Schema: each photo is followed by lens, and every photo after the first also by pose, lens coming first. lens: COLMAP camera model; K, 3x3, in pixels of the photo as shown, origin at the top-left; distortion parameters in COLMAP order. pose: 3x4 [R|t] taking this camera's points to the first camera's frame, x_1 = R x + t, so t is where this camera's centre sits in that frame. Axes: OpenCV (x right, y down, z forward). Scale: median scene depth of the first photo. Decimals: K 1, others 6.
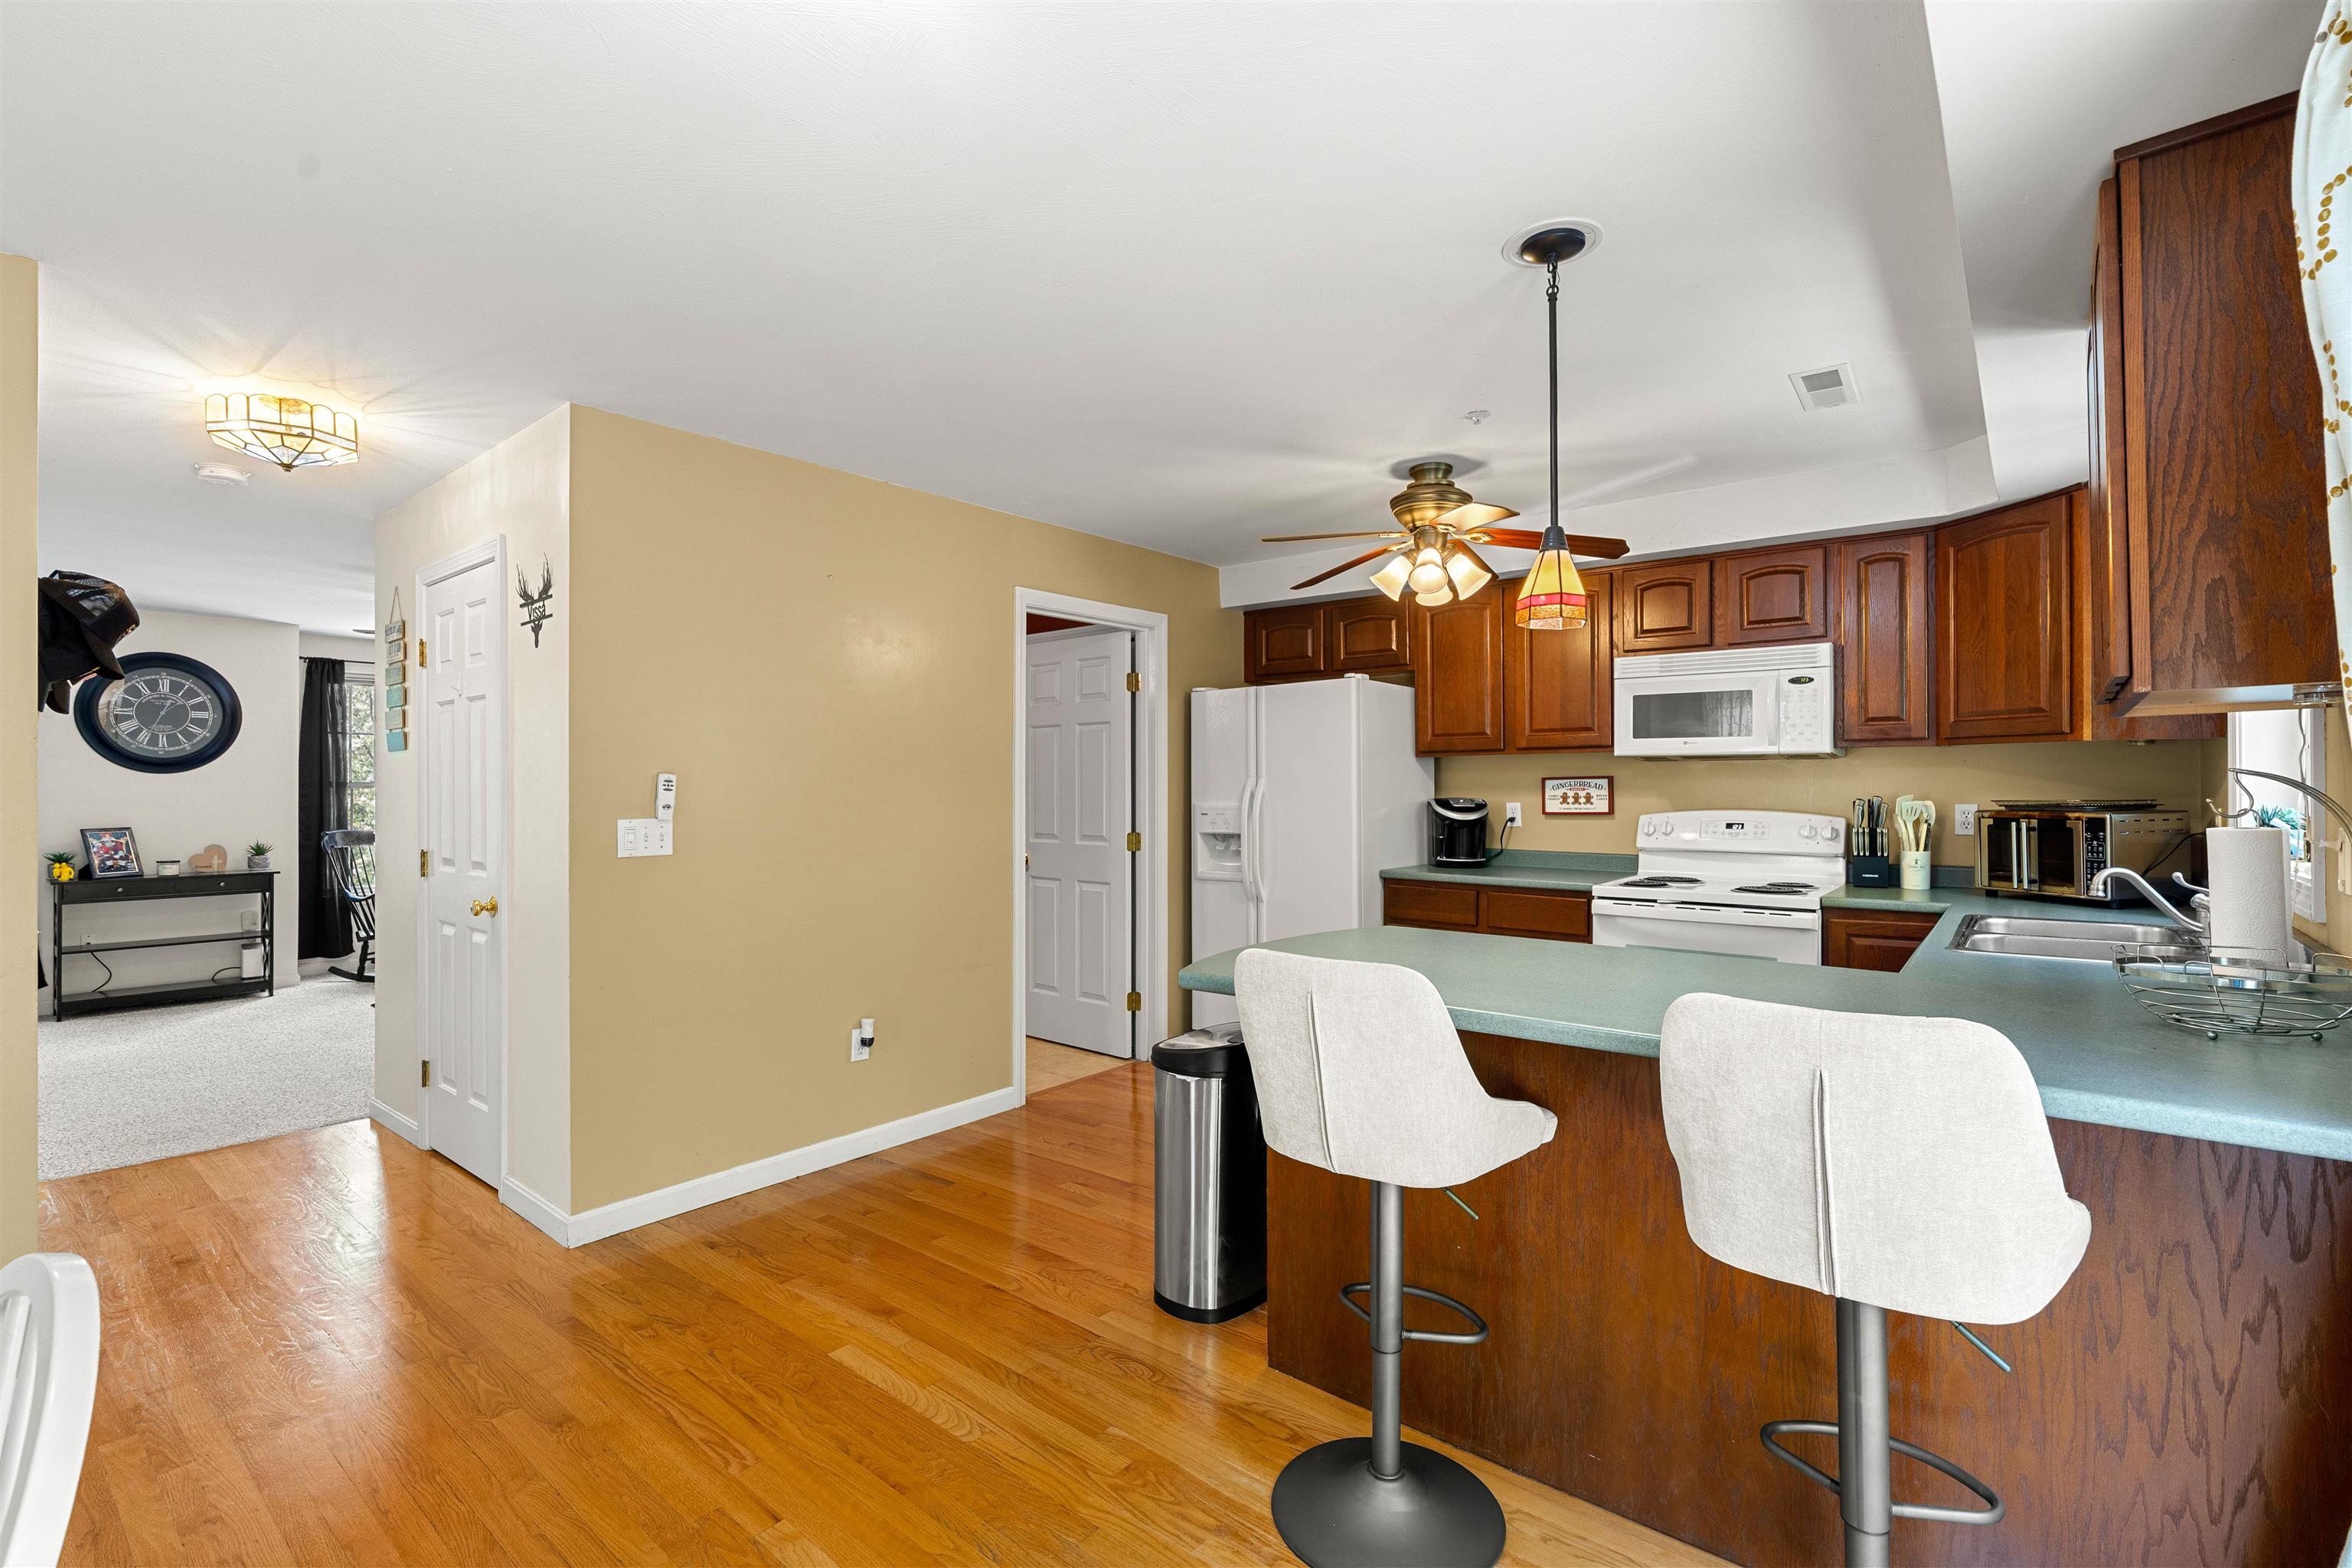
lens RADIAL K [[1065.7, 0, 1179.2], [0, 1065.7, 786.5], [0, 0, 1]] dist [-0.012299, 0.004174]
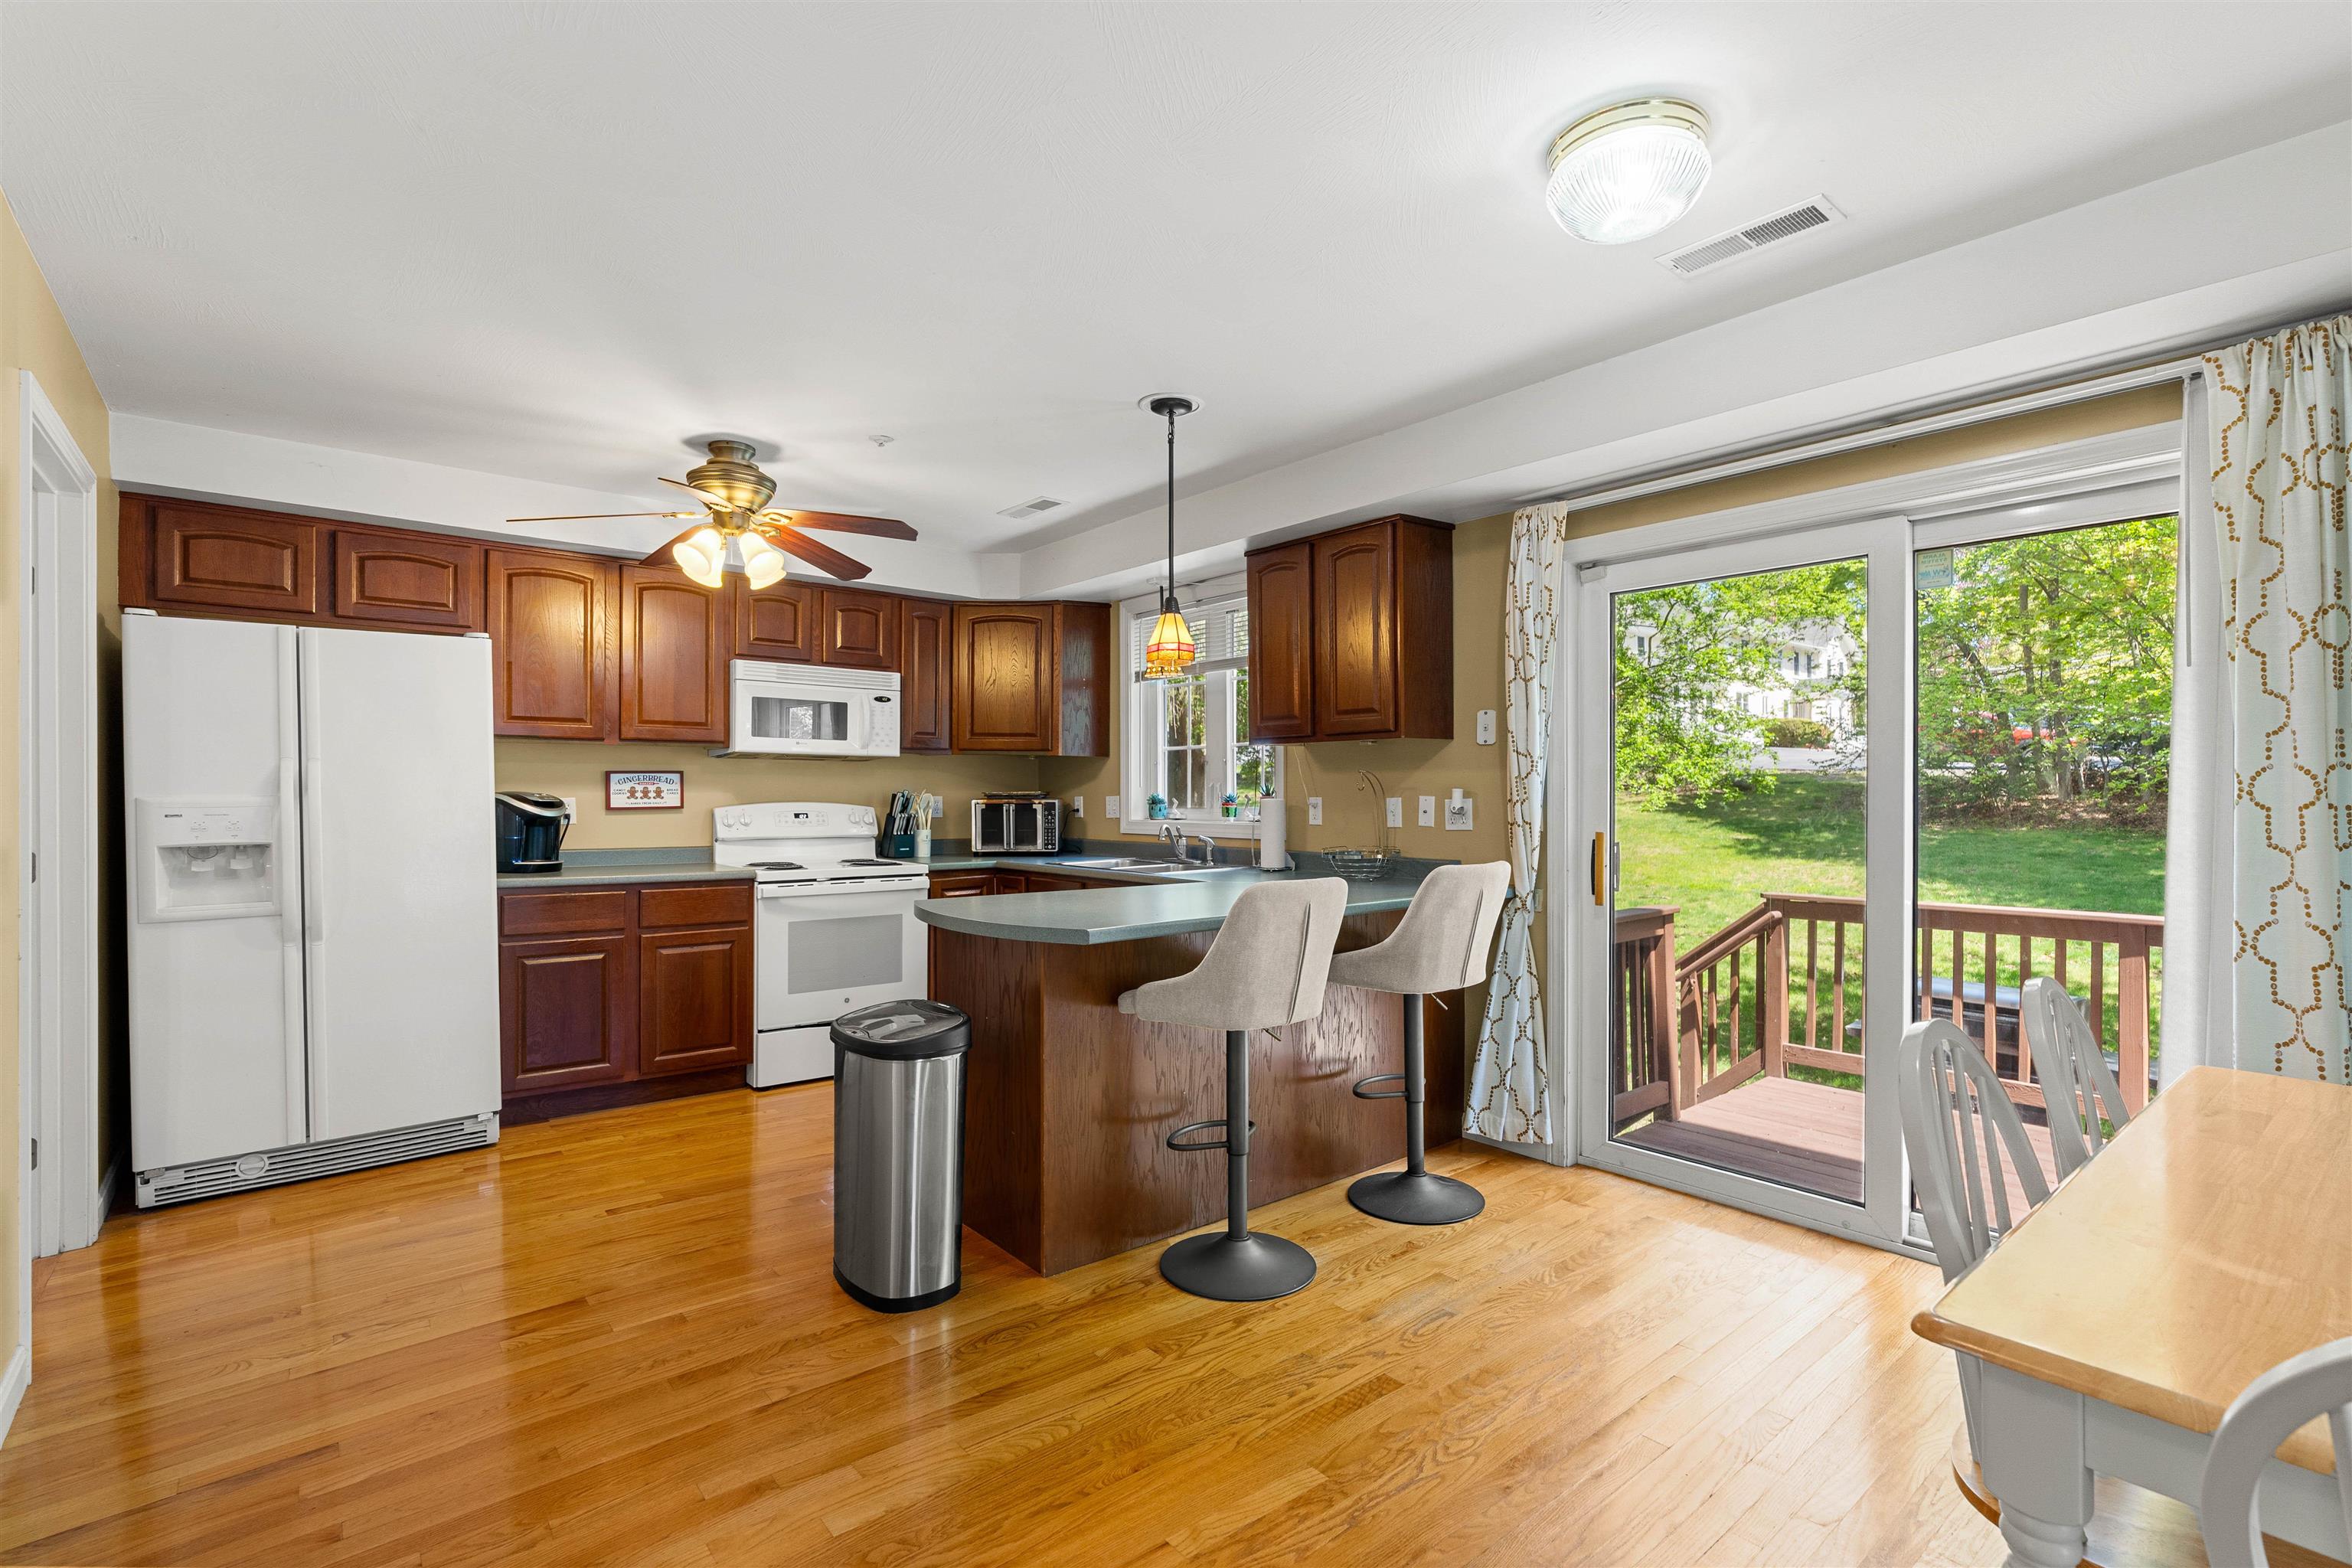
lens RADIAL K [[1065.7, 0, 1198.9], [0, 1065.7, 800.3], [0, 0, 1]] dist [-0.012299, 0.004174]
pose [[0.178256, -0.000423, 0.983984, -0.624523], [0.000012, 1.000000, 0.000428, 0.021951], [-0.983984, -0.000064, 0.178256, 0.394761]]
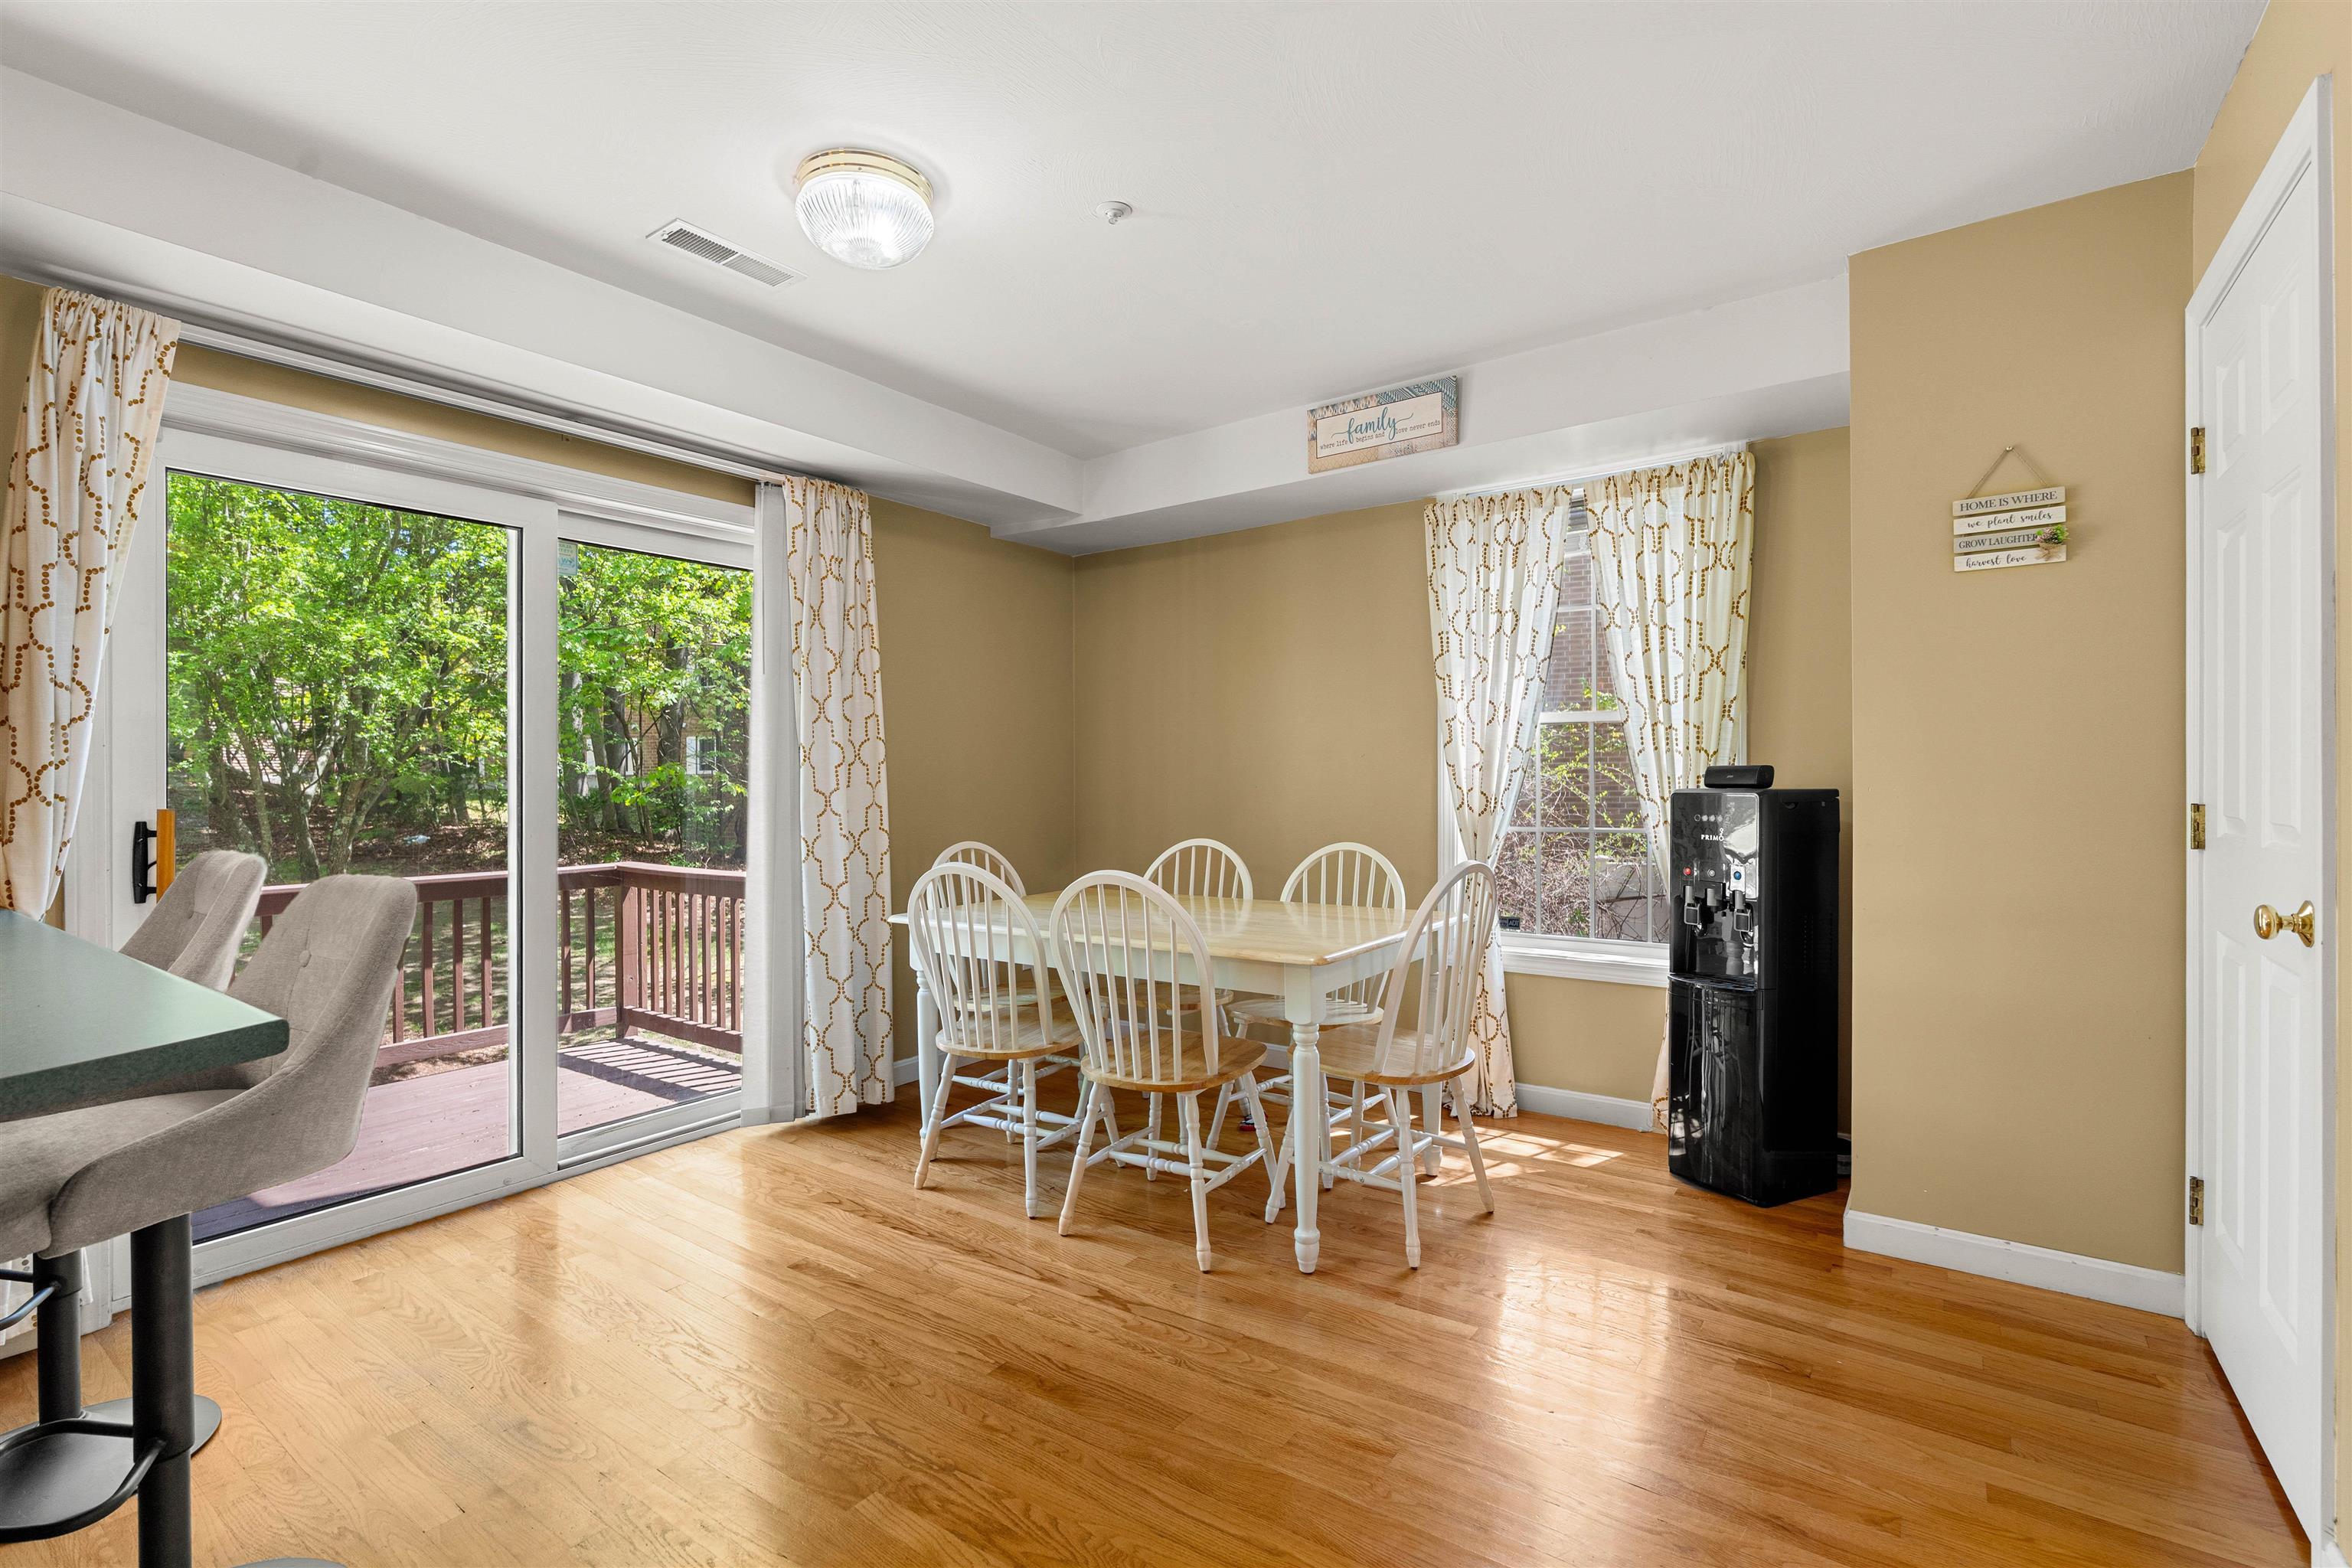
lens RADIAL K [[1065.7, 0, 1171.3], [0, 1065.7, 800.4], [0, 0, 1]] dist [-0.012299, 0.004174]
pose [[-0.997935, 0.017246, -0.061879, -0.218842], [0.015822, 0.999600, 0.023440, 0.038580], [0.062258, 0.022413, -0.997808, 0.886918]]
